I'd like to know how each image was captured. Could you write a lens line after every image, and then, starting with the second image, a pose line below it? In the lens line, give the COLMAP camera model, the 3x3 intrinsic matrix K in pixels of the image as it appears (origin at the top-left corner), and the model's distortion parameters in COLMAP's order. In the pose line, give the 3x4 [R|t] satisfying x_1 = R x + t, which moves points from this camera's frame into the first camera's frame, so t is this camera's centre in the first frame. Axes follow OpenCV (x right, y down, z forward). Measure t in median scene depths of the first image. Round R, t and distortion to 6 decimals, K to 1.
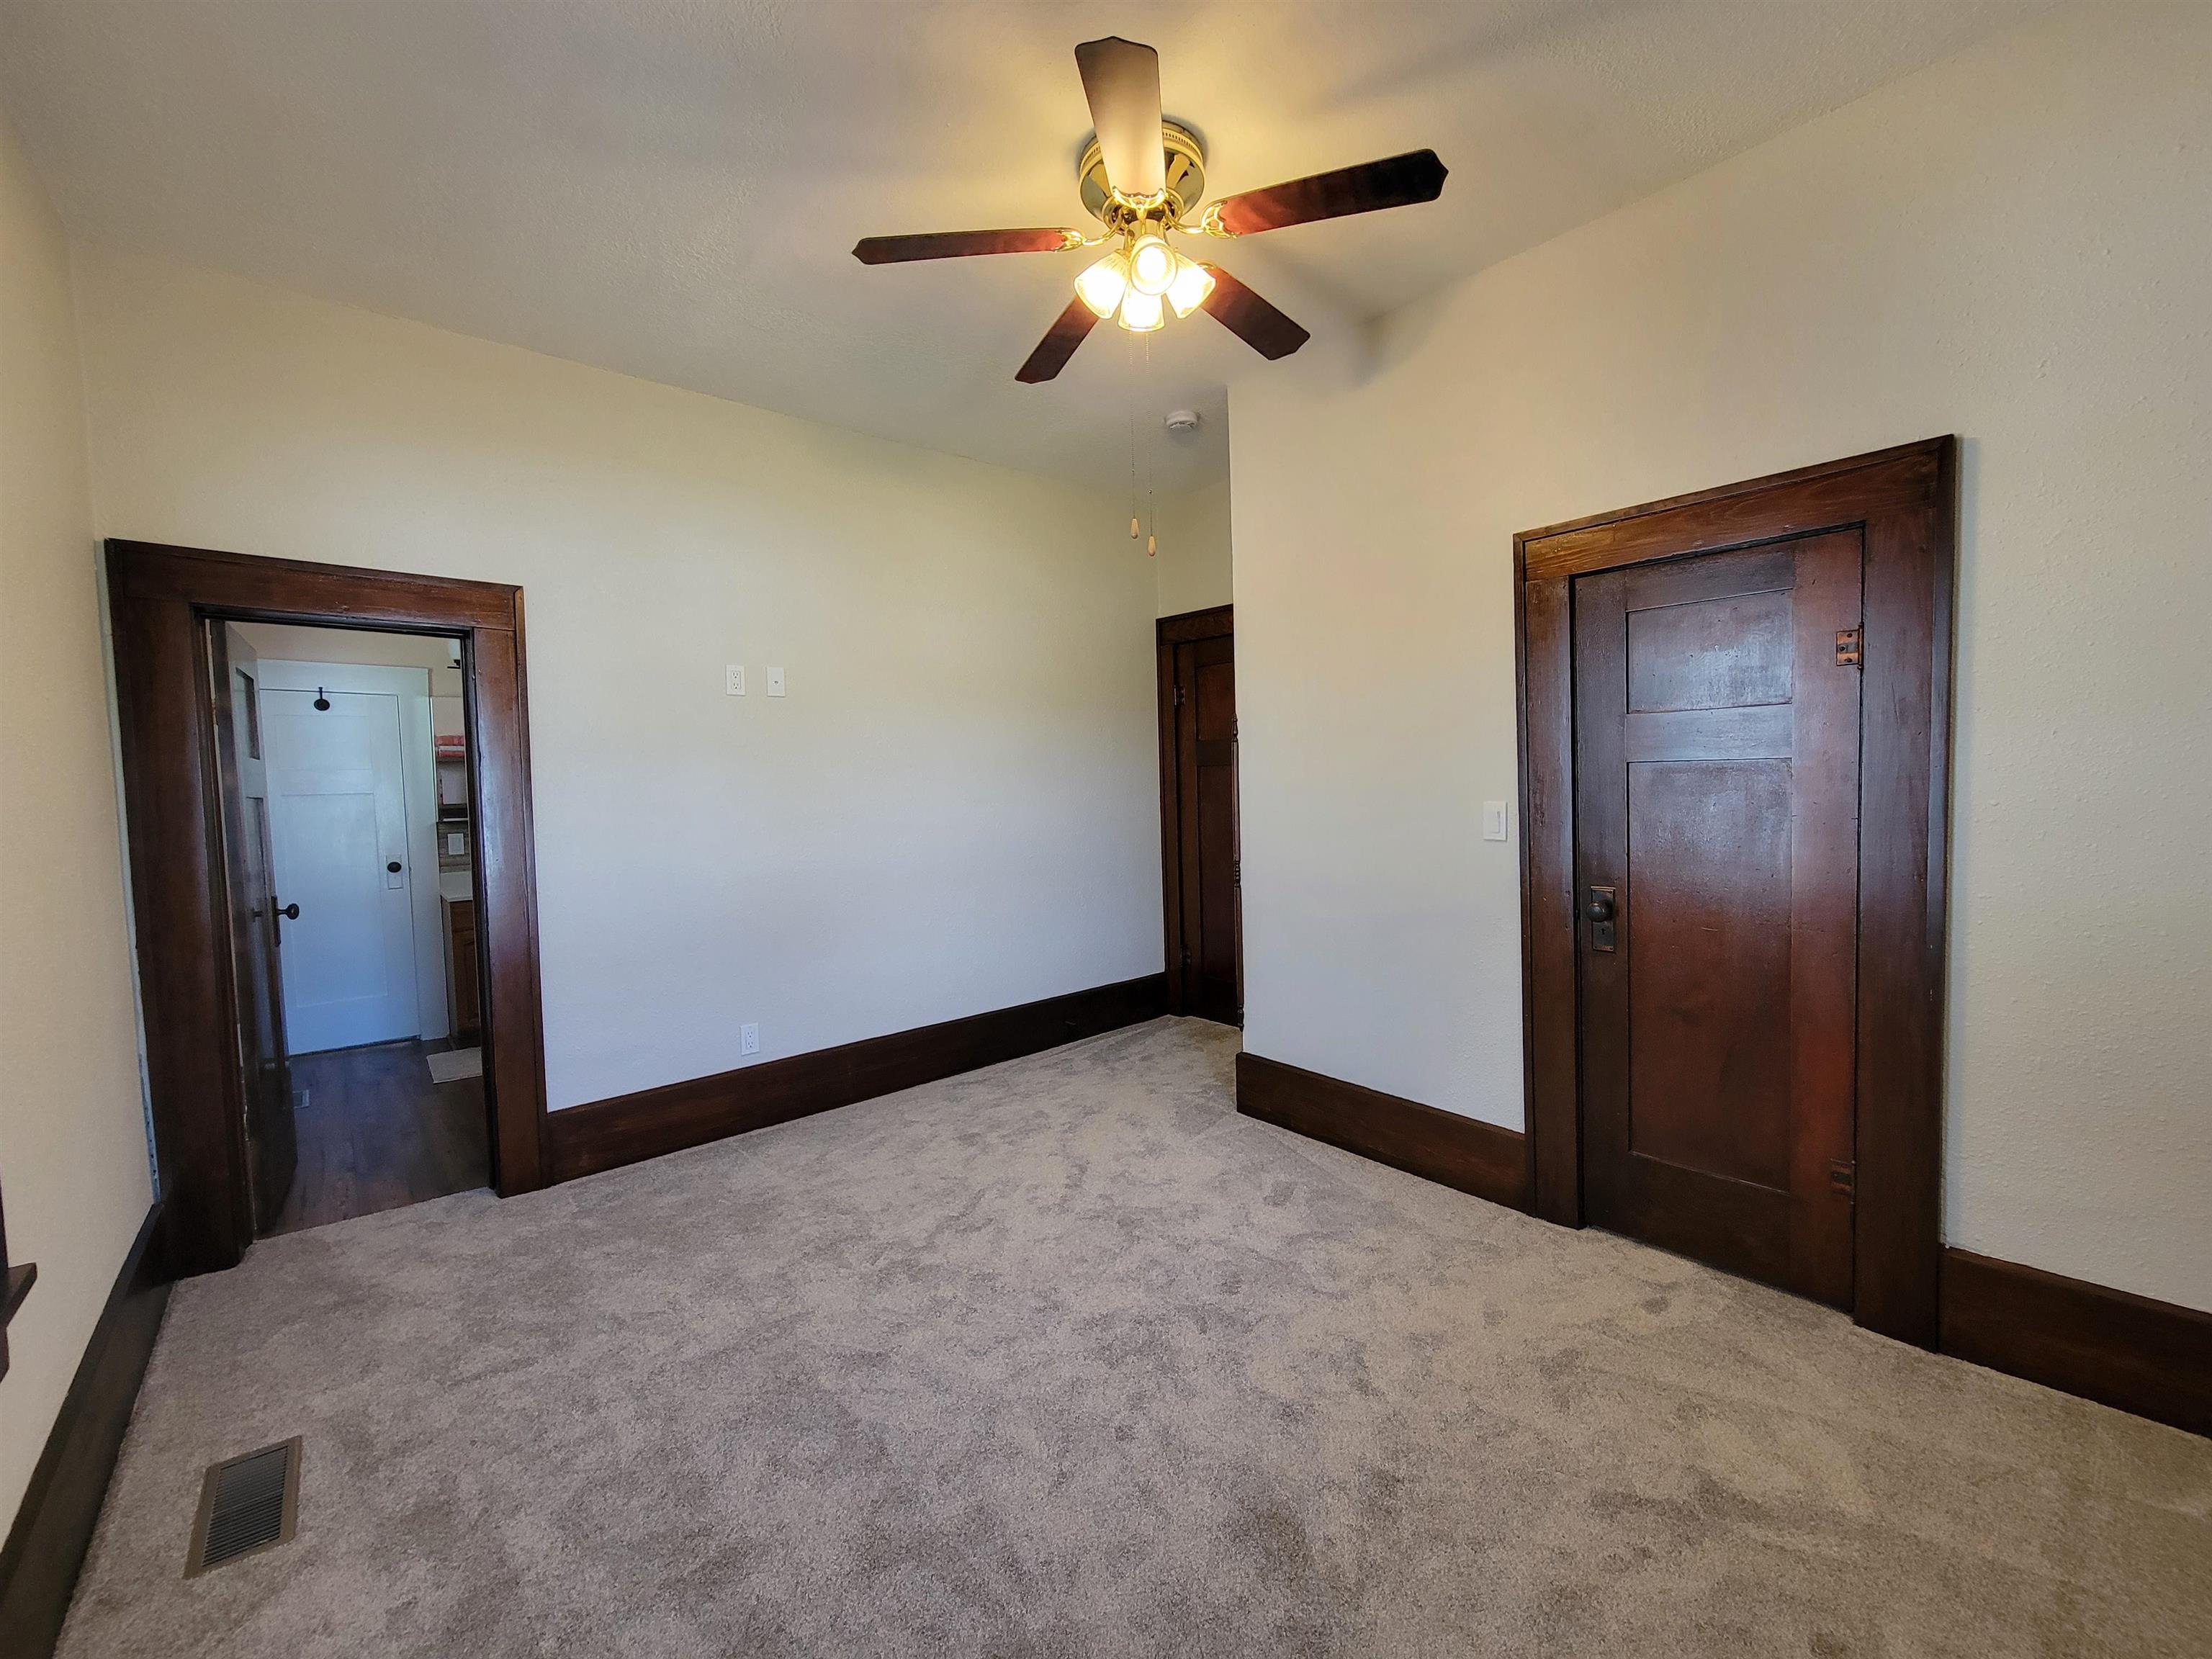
lens RADIAL K [[911.1, 0, 1099.9], [0, 911.1, 821.8], [0, 0, 1]] dist [0.002035, -0.000298]
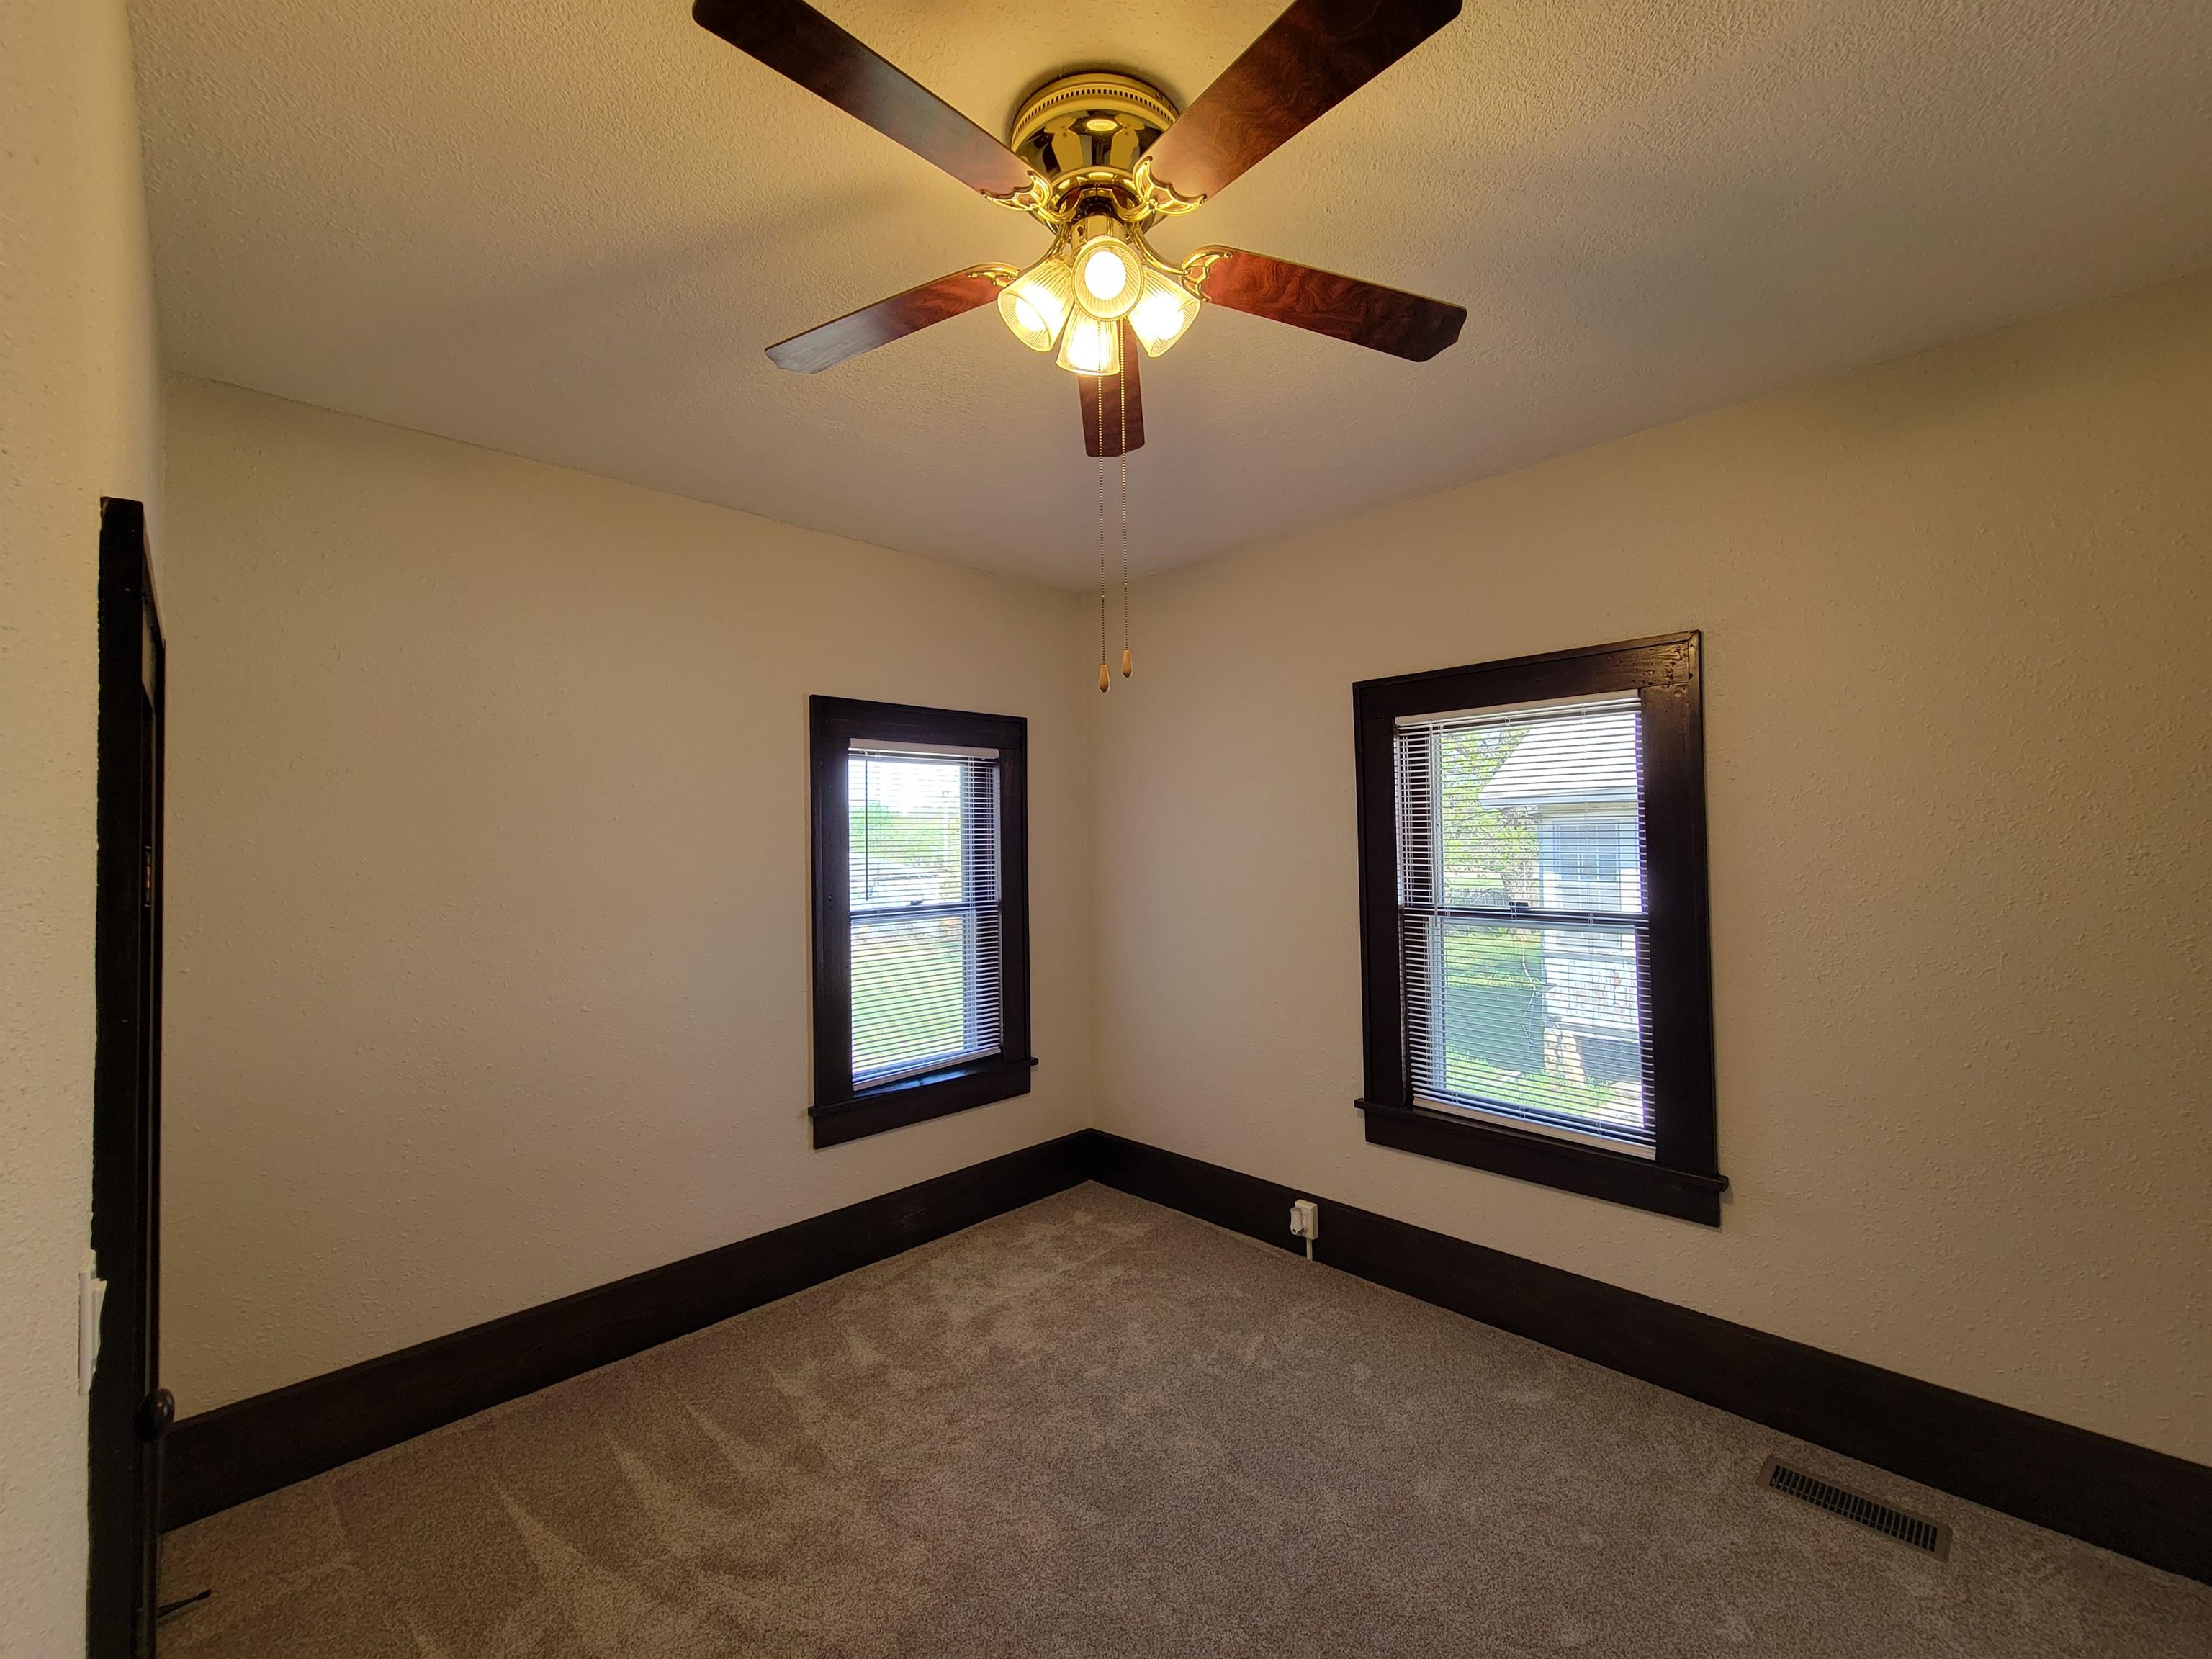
lens RADIAL K [[911.1, 0, 1099.9], [0, 911.1, 821.8], [0, 0, 1]] dist [0.002035, -0.000298]
pose [[-0.996439, 0.036950, -0.075784, 0.100966], [0.034712, 0.998928, 0.030636, -0.175577], [0.076835, 0.027896, -0.996653, 1.366350]]
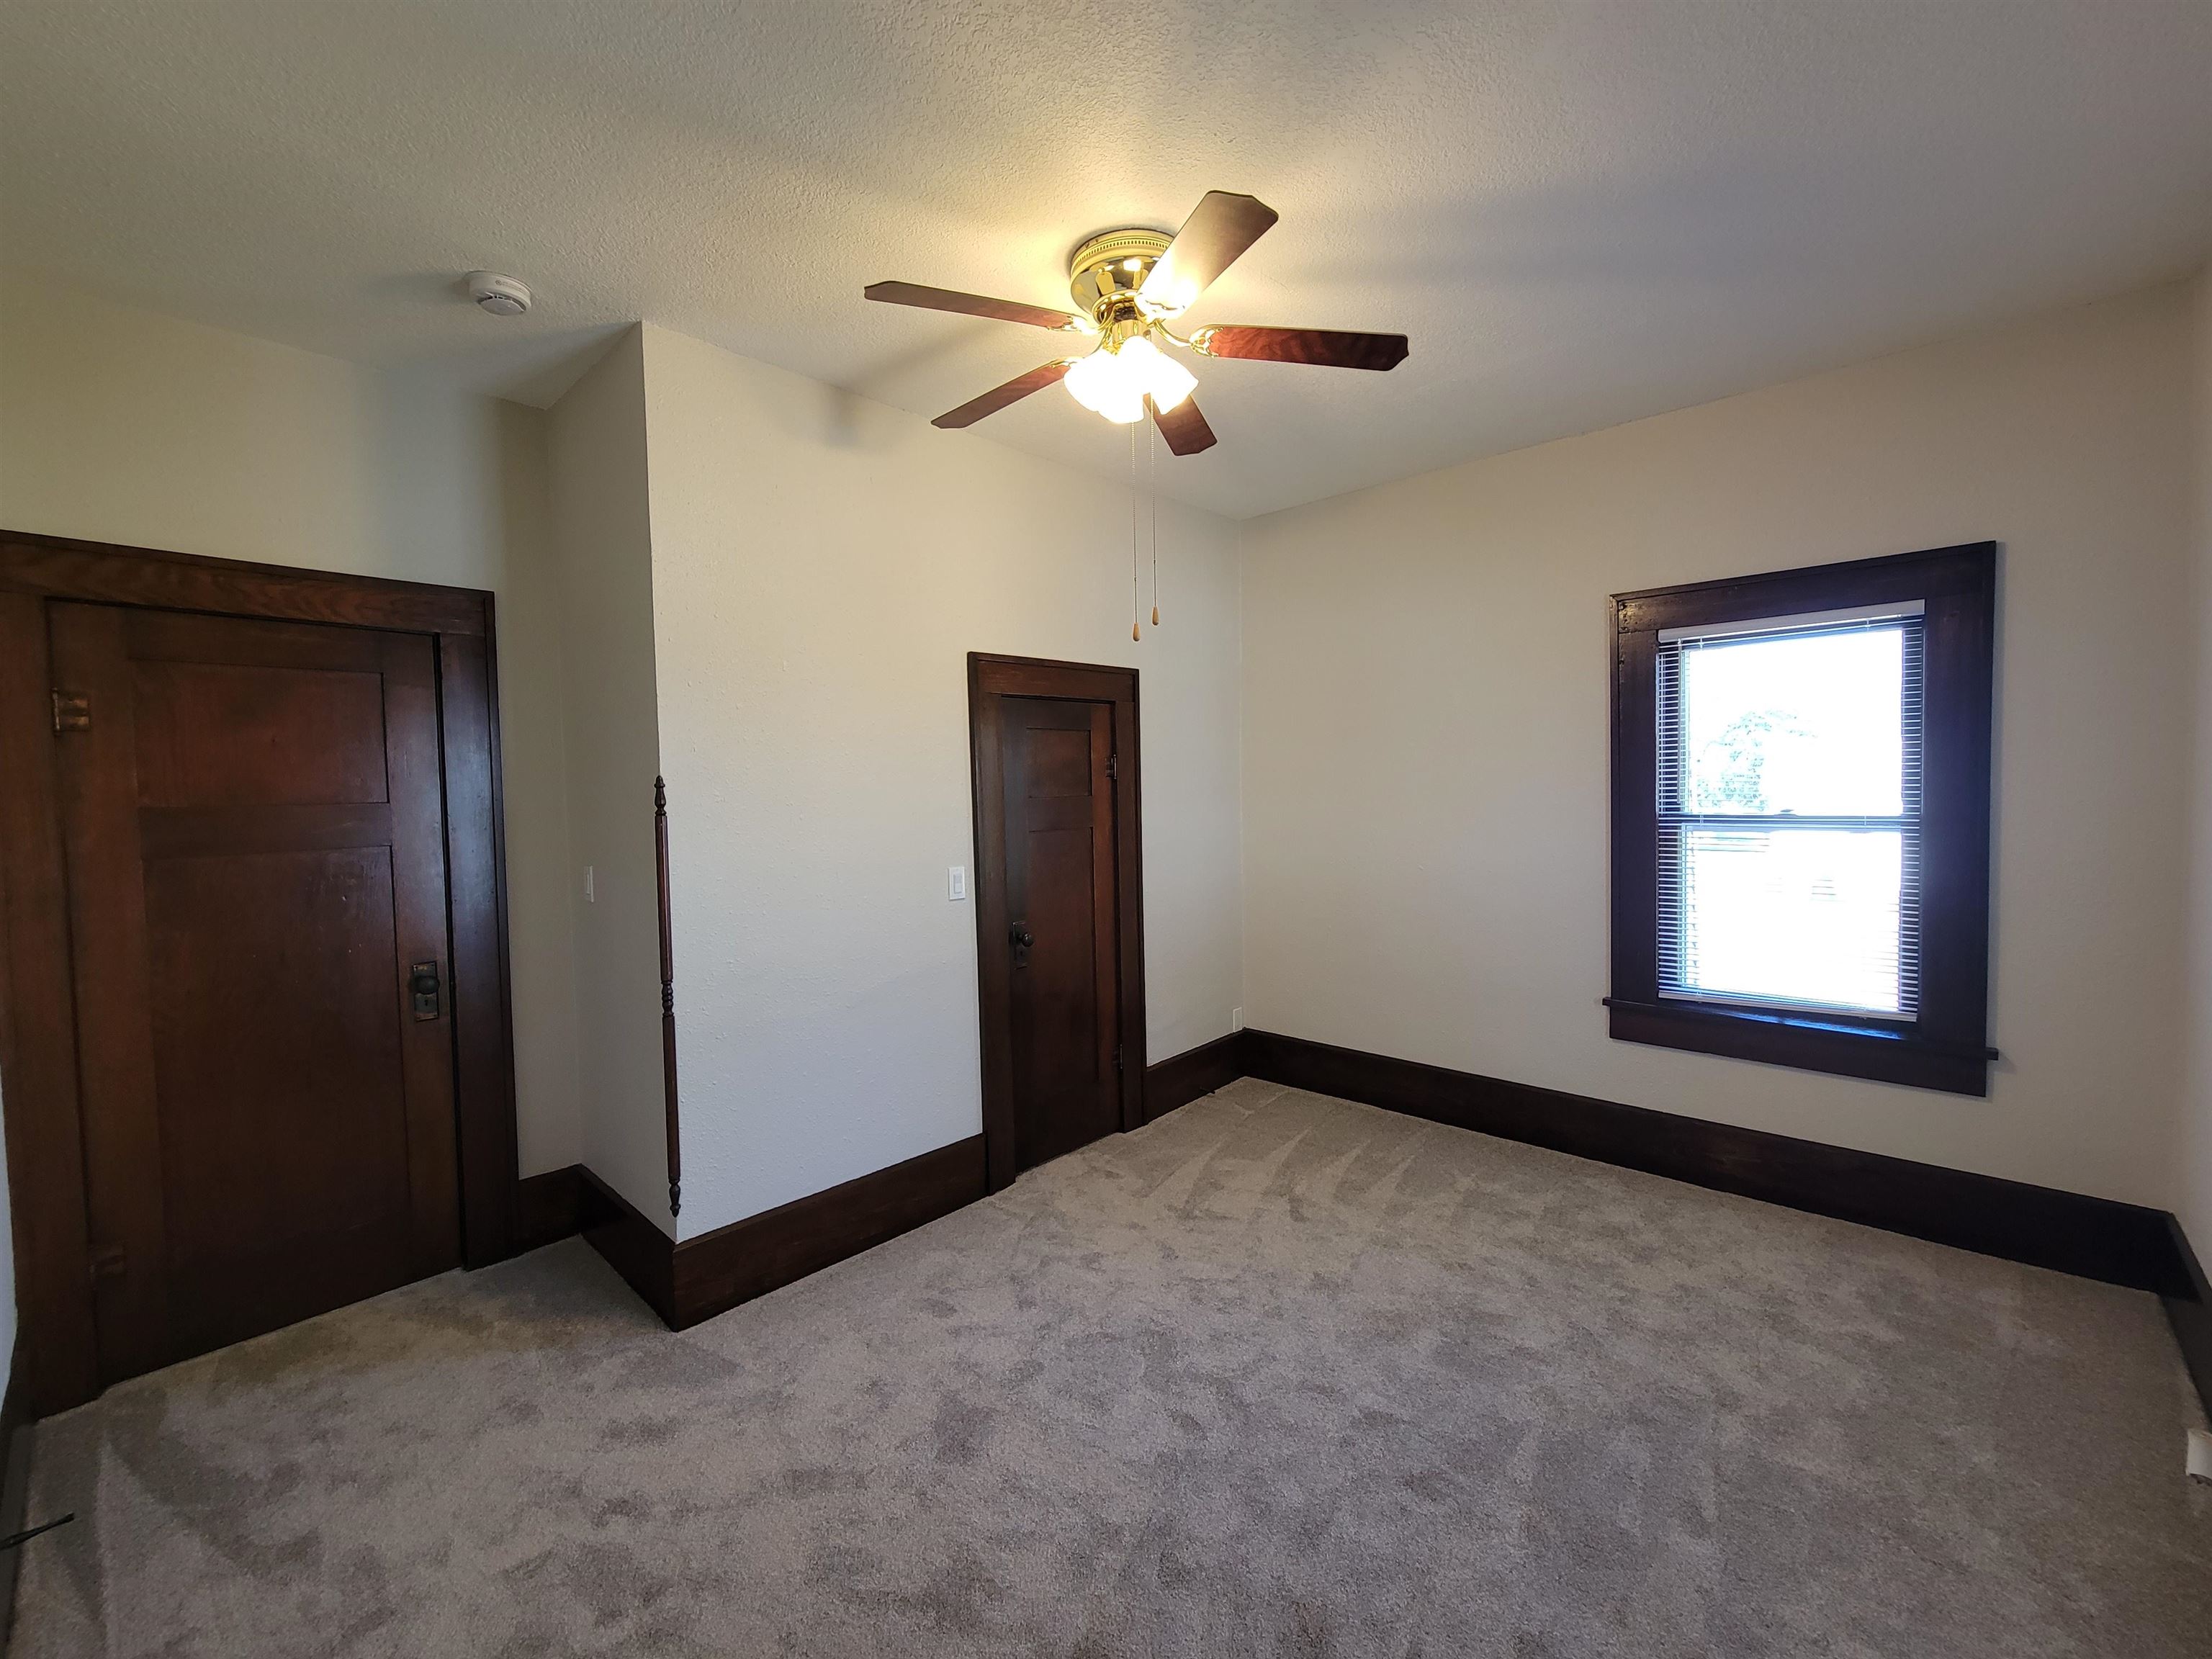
lens RADIAL K [[911.1, 0, 1099.9], [0, 911.1, 821.8], [0, 0, 1]] dist [0.002035, -0.000298]
pose [[-0.113858, -0.012769, 0.993415, -0.782606], [0.074161, 0.997018, 0.021315, -0.093471], [-0.990725, 0.076100, -0.112572, 0.955350]]
